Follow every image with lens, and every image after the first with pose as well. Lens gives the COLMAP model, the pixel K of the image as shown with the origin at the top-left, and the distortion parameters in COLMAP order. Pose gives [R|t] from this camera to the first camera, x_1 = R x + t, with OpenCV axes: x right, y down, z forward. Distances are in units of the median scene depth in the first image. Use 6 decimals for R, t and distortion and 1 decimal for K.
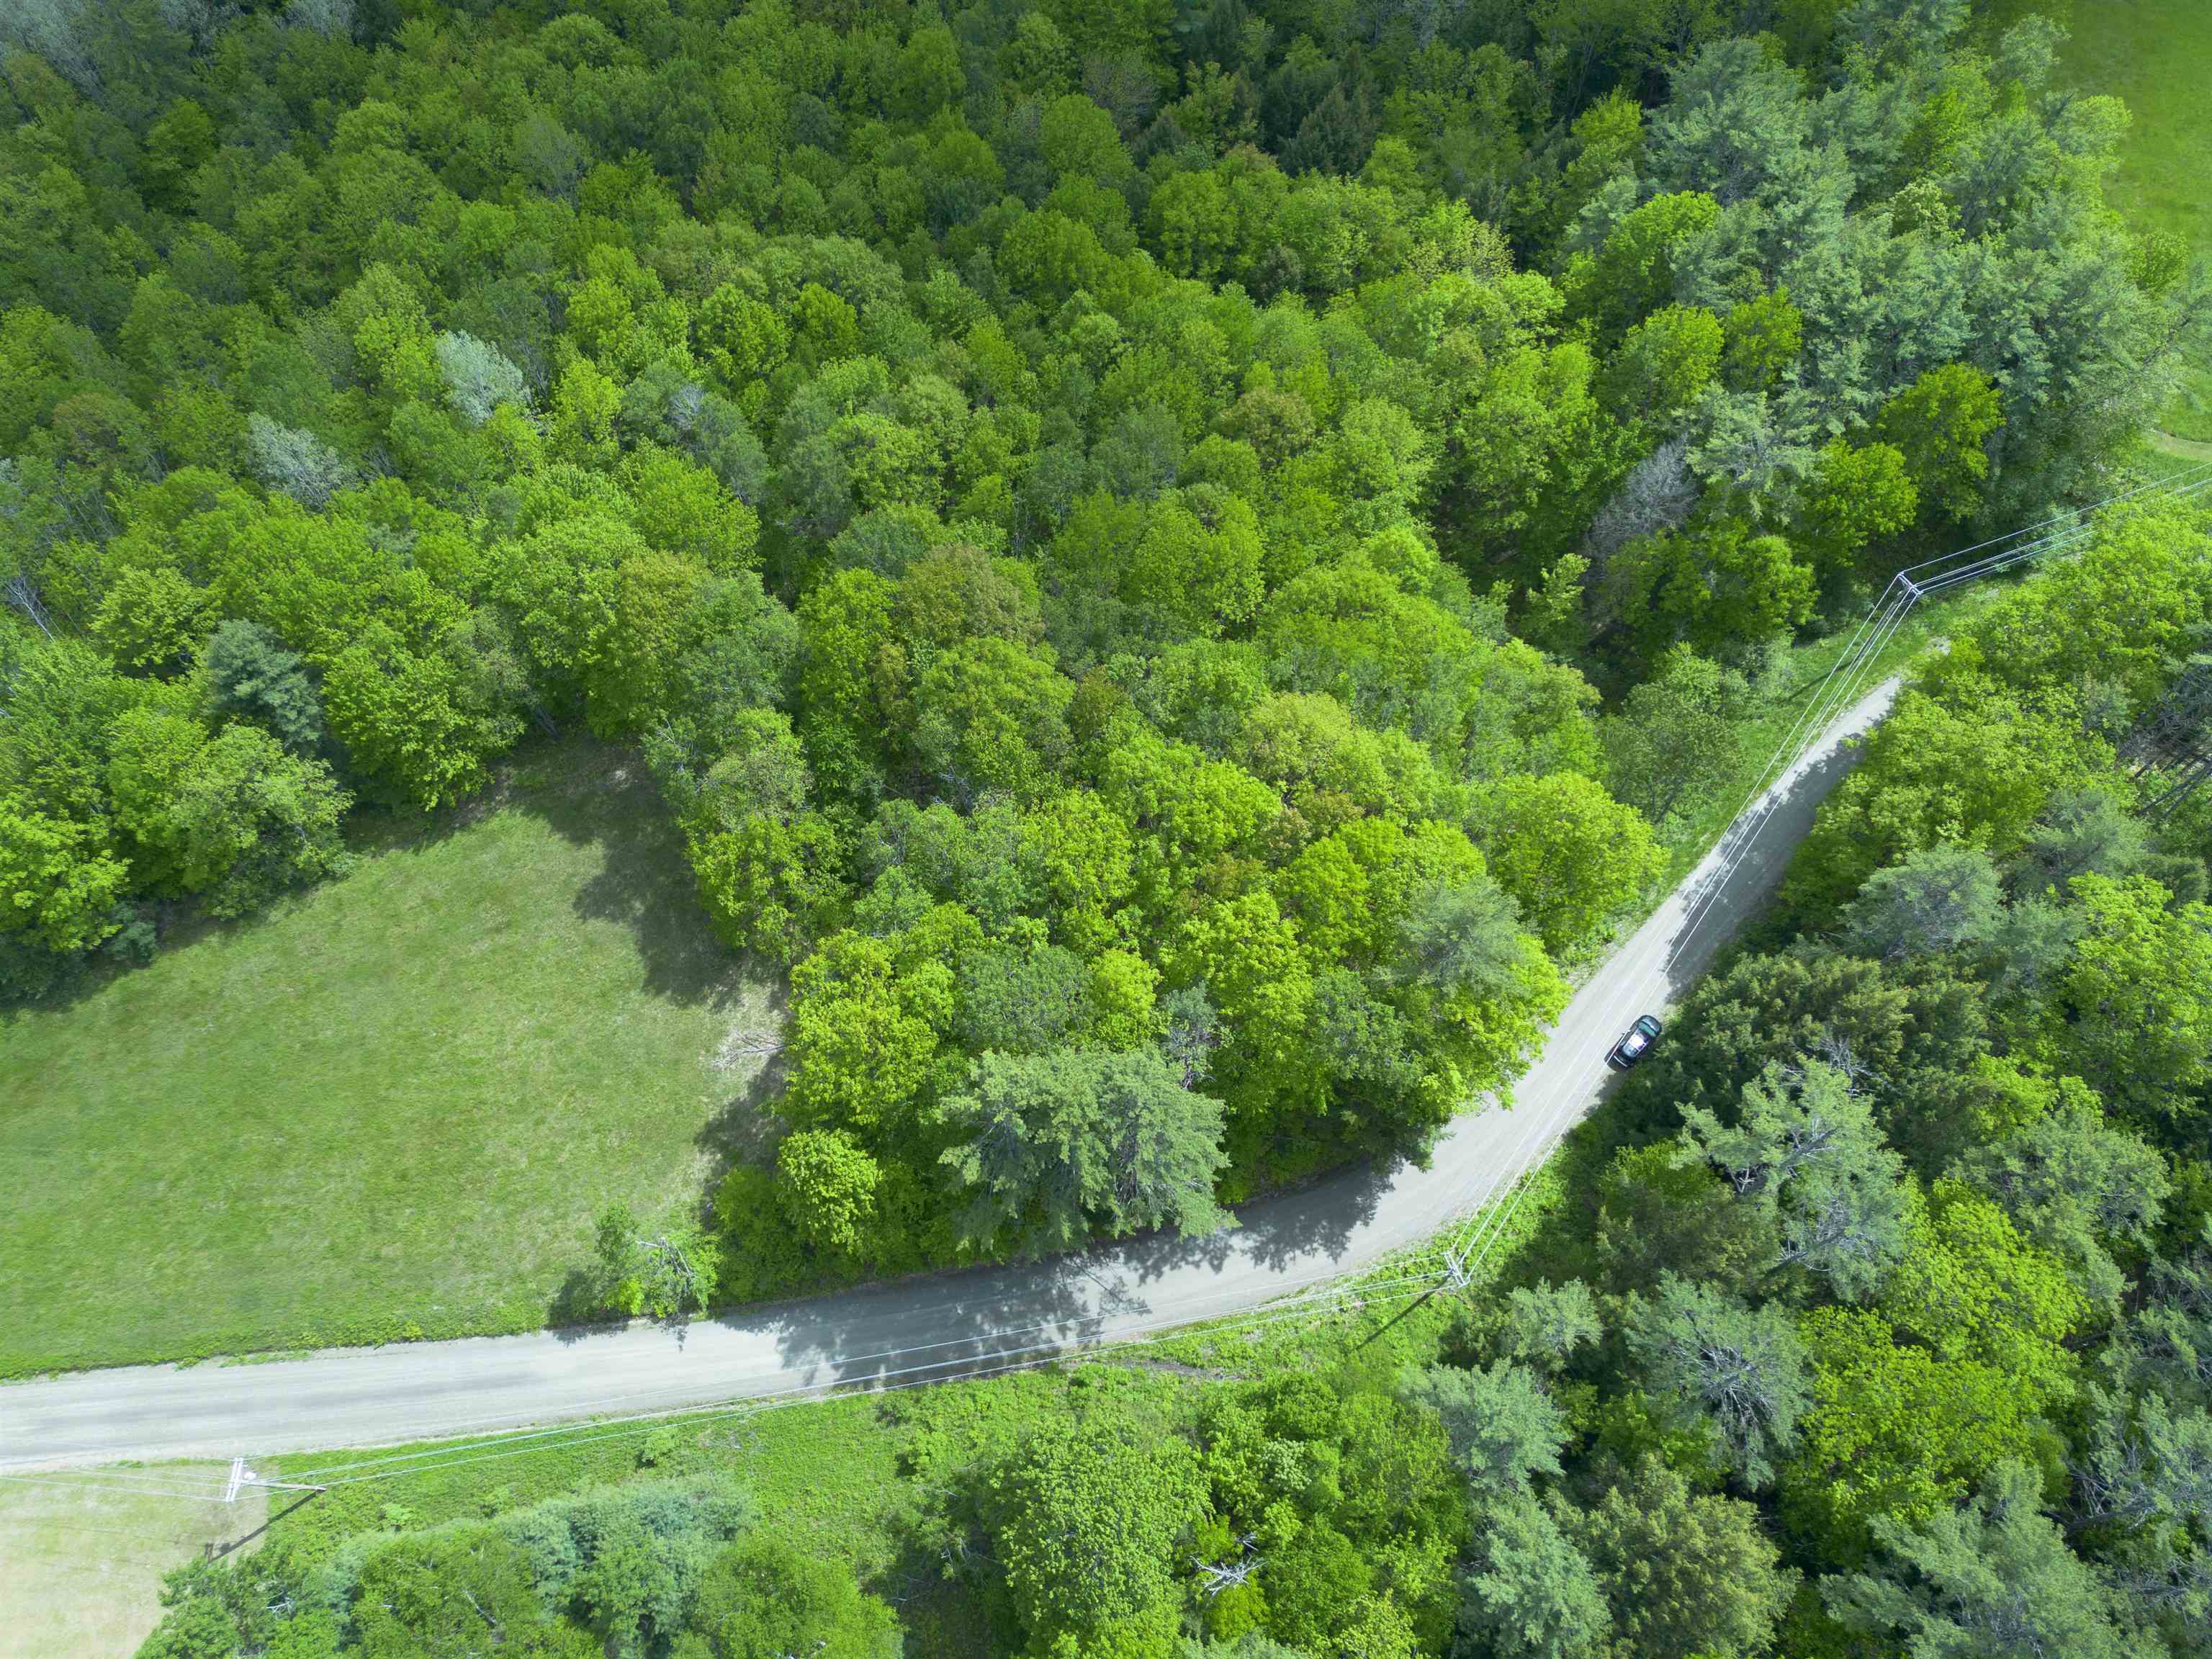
lens RADIAL K [[1560.5, 0, 1096.3], [0, 1560.5, 828.2], [0, 0, 1]] dist [0.063464, -0.056963]
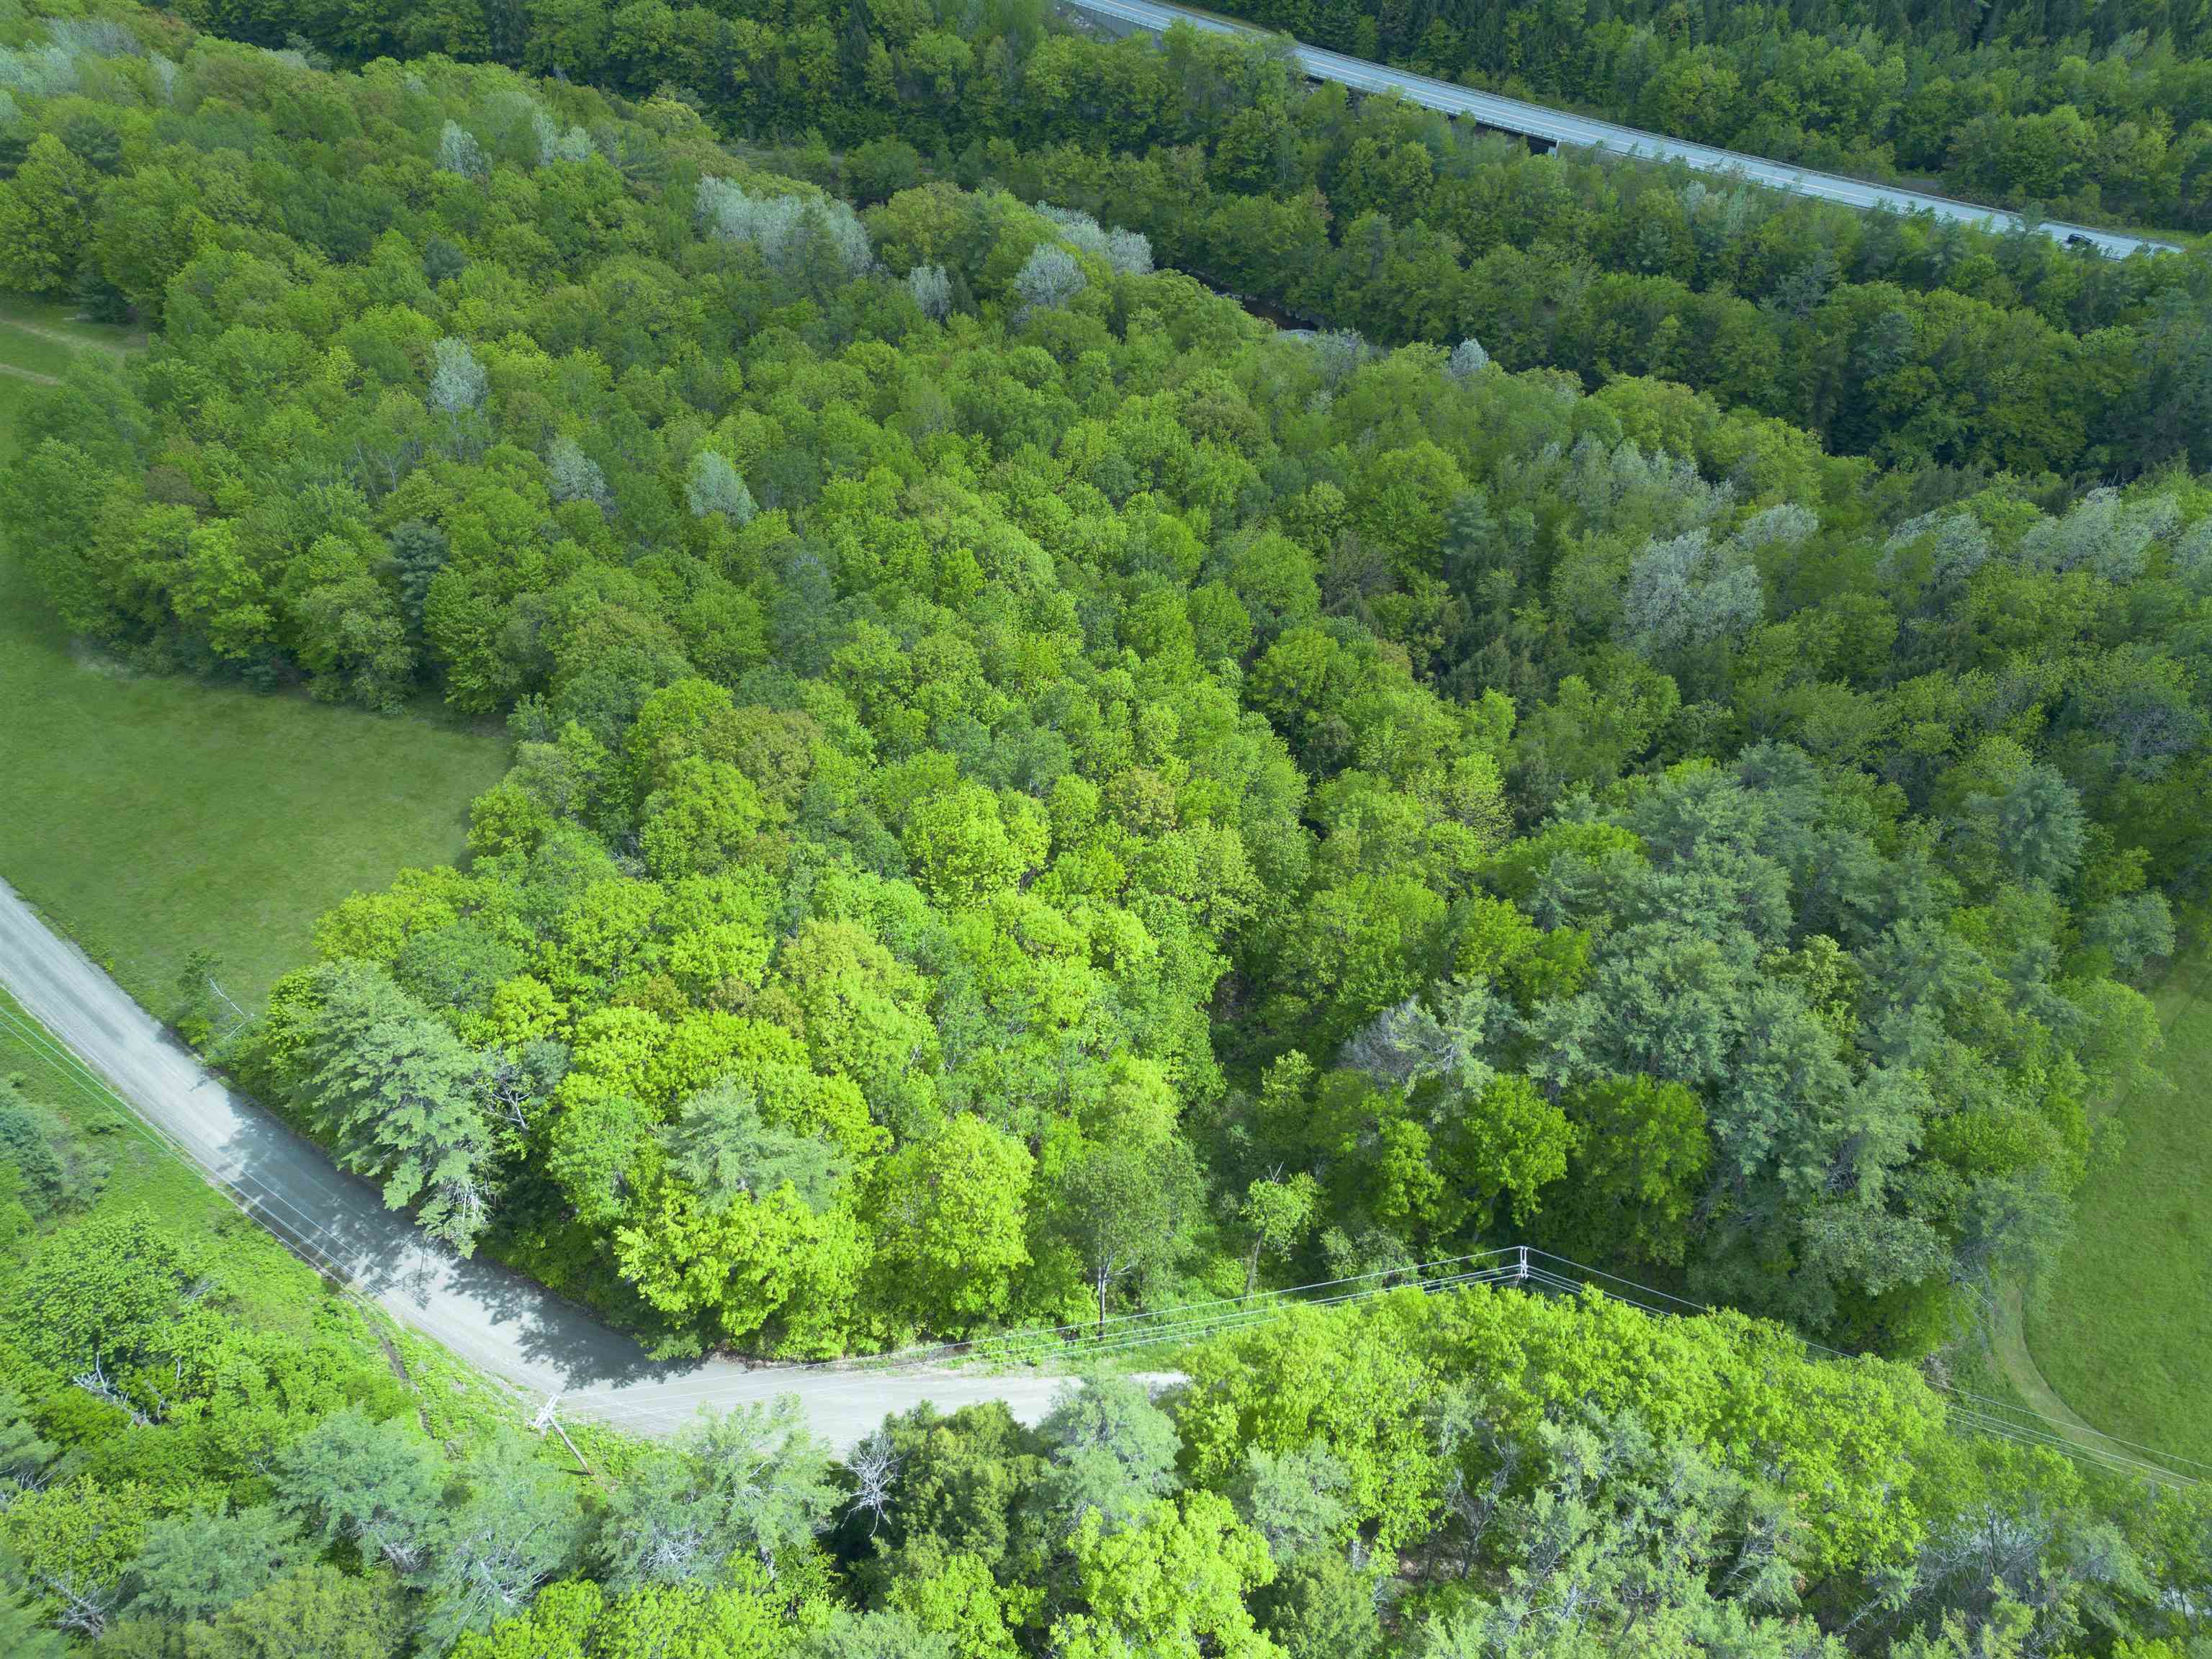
lens RADIAL K [[1523.9, 0, 1106.0], [0, 1523.9, 829.5], [0, 0, 1]] dist [0.059372, -0.051748]
pose [[0.739857, 0.488136, -0.462963, 0.694824], [-0.595032, 0.795896, -0.111742, -0.122127], [0.313925, 0.358151, 0.879306, 0.060099]]
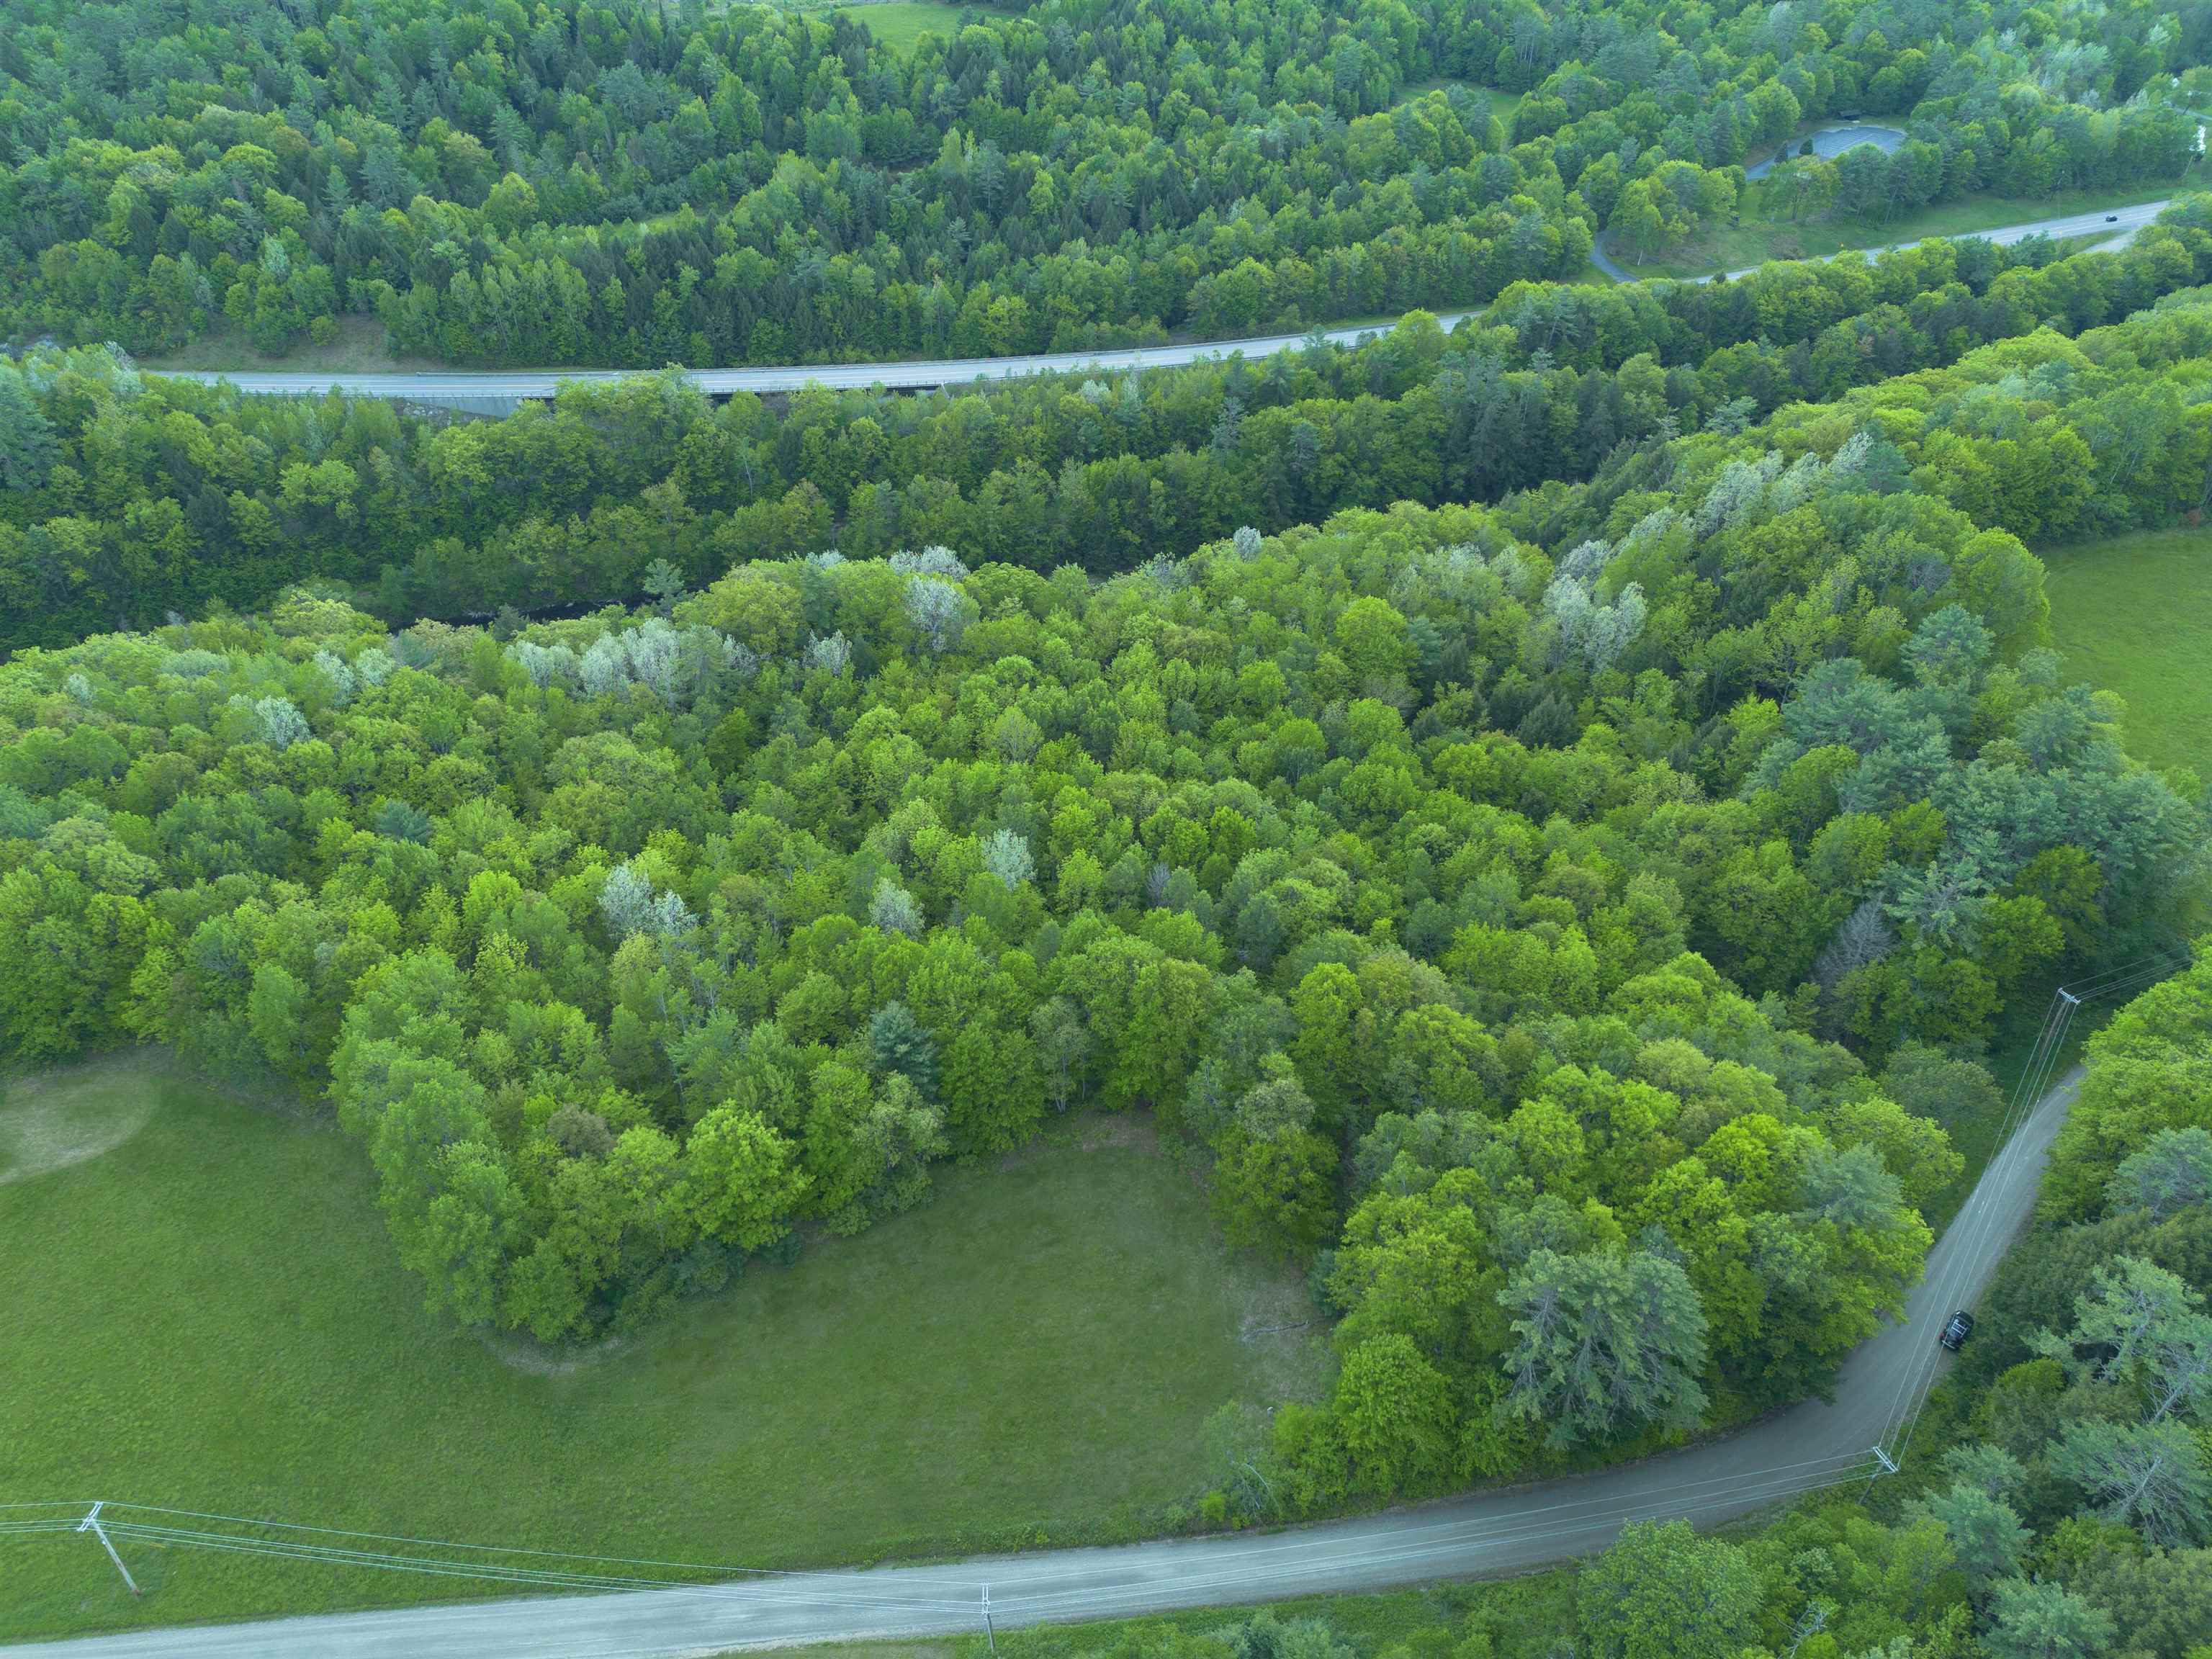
lens RADIAL K [[1560.5, 0, 1096.3], [0, 1560.5, 828.2], [0, 0, 1]] dist [0.063464, -0.056963]
pose [[0.999947, -0.004038, 0.009456, -0.372827], [0.007487, 0.916304, -0.400413, 0.282090], [-0.007048, 0.400463, 0.916286, -0.337892]]
